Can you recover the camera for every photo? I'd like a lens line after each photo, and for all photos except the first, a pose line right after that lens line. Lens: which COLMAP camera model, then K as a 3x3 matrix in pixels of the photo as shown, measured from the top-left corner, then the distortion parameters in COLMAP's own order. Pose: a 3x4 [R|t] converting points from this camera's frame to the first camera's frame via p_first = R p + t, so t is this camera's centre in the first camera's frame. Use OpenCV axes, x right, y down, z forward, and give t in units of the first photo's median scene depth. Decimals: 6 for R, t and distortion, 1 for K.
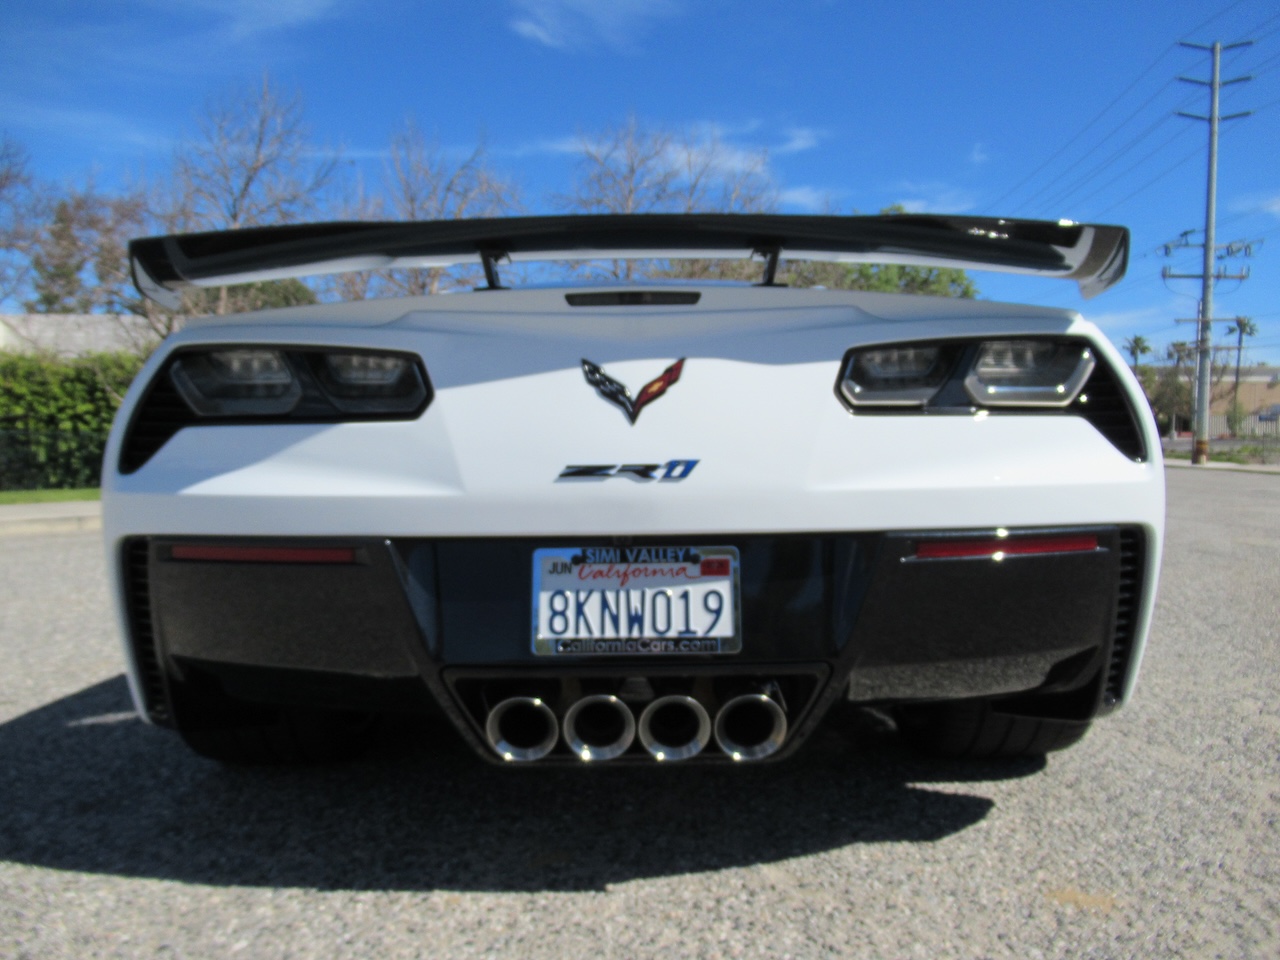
lens RADIAL K [[948.6, 0, 633.9], [0, 948.6, 479.4], [0, 0, 1]] dist [-0.004789, -0.000200]
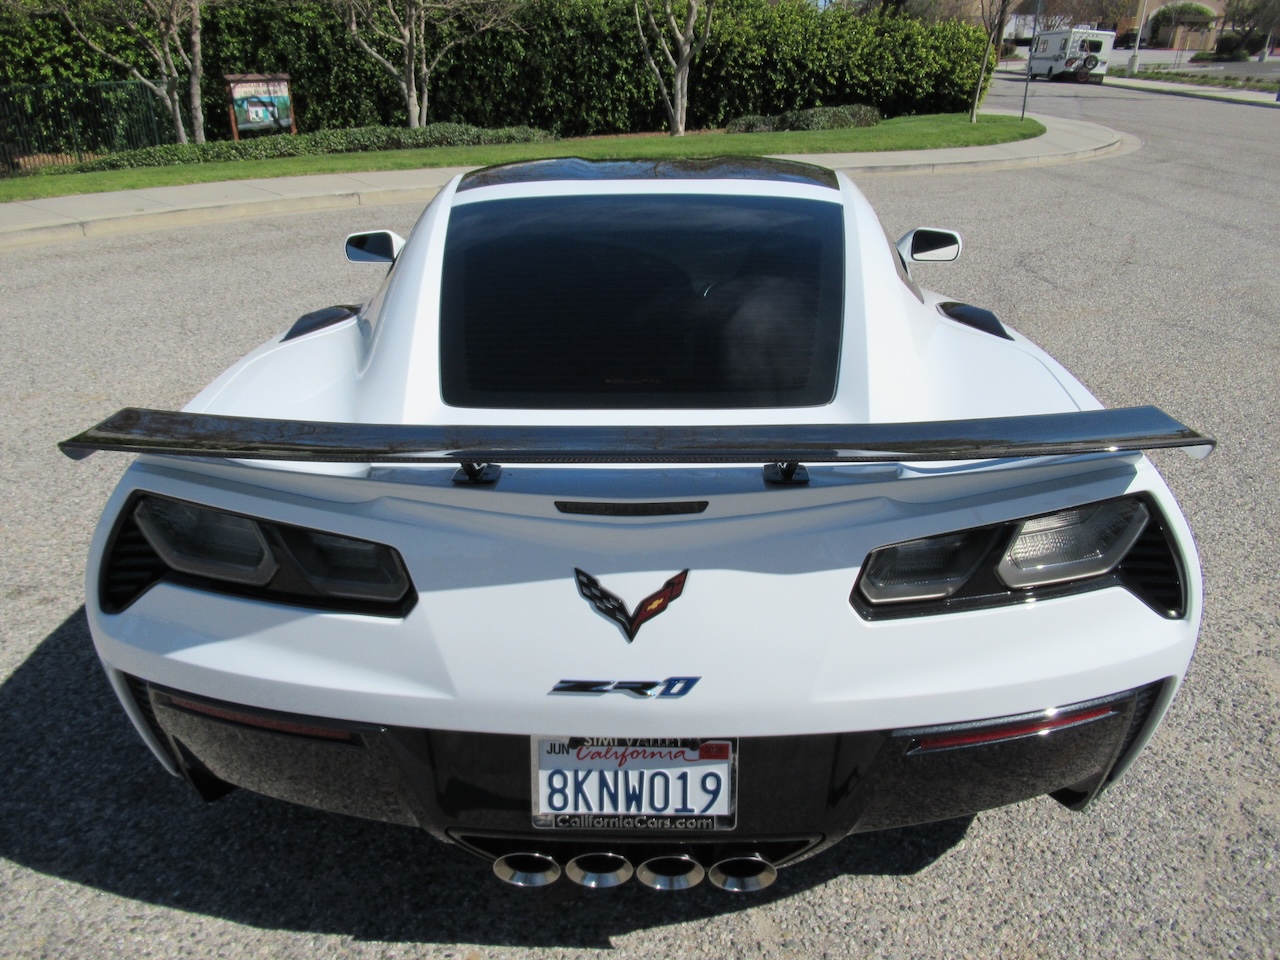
lens RADIAL K [[948.6, 0, 633.9], [0, 948.6, 479.4], [0, 0, 1]] dist [-0.004789, -0.000200]
pose [[0.999588, 0.012206, -0.025959, 0.022495], [-0.001568, 0.926852, 0.375424, -0.506227], [0.028643, -0.375229, 0.926489, 0.174891]]
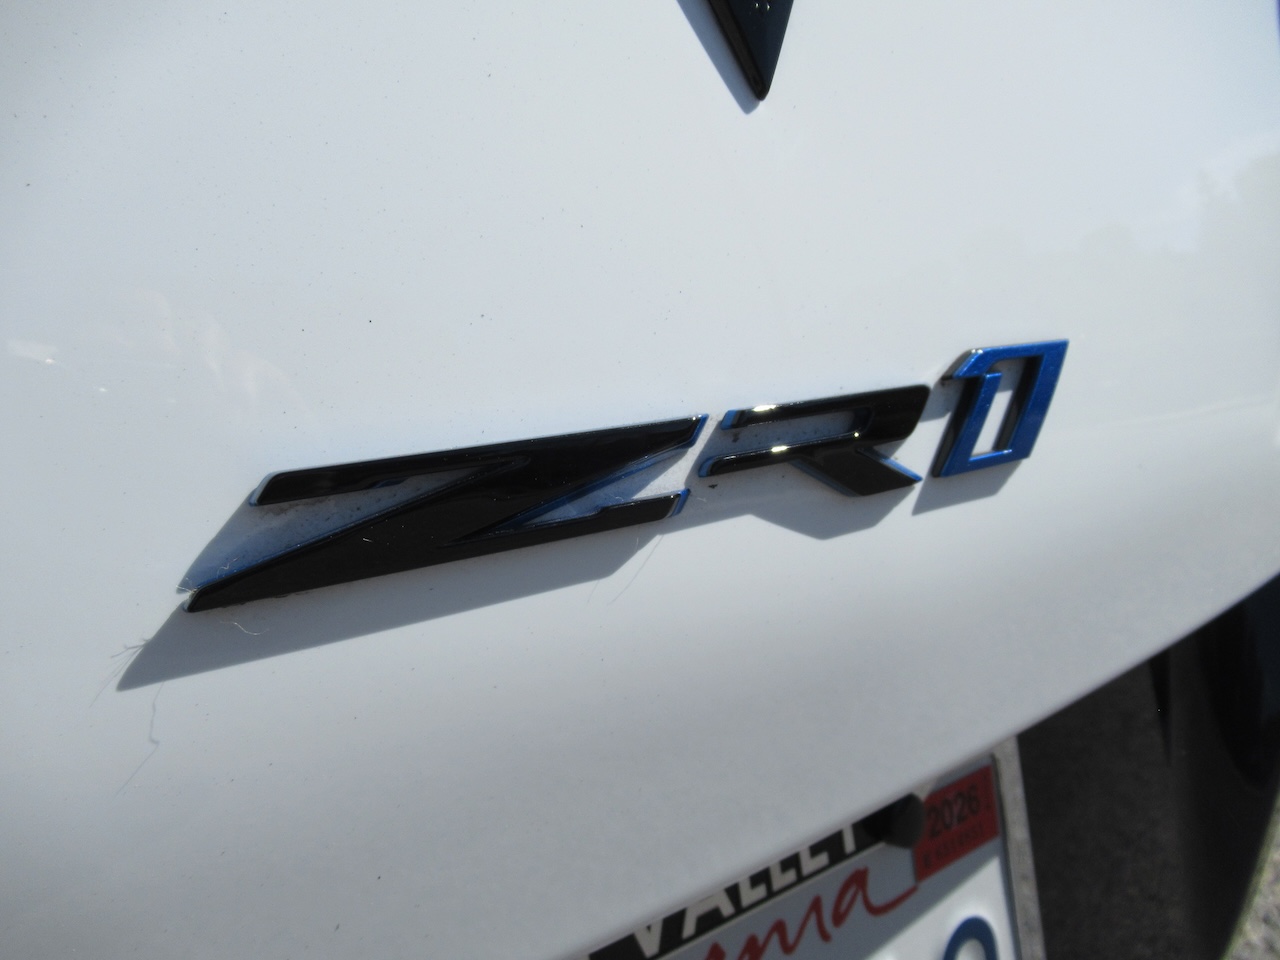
lens RADIAL K [[953.2, 0, 632.4], [0, 953.2, 478.7], [0, 0, 1]] dist [-0.016428, 0.010273]
pose [[0.819354, -0.129623, 0.558441, -0.084546], [0.031832, 0.982887, 0.181438, -0.027213], [-0.572403, -0.130886, 0.809459, 0.815956]]
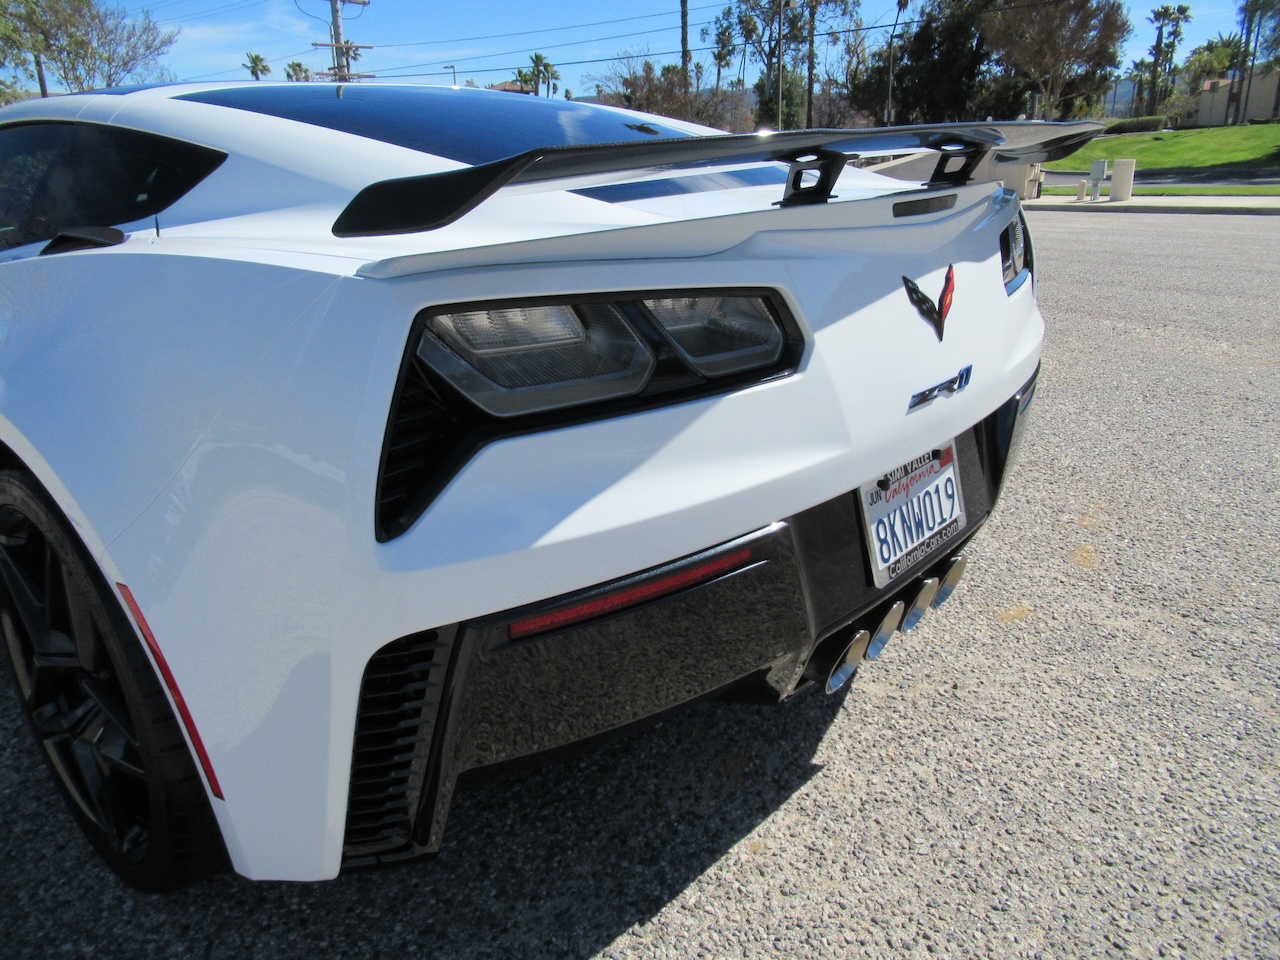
lens RADIAL K [[953.2, 0, 632.4], [0, 953.2, 478.7], [0, 0, 1]] dist [-0.016428, 0.010273]
pose [[0.667045, -0.261436, 0.697640, -0.855938], [0.062140, 0.952669, 0.297592, -0.214202], [-0.742422, -0.155156, 0.651719, 0.517173]]
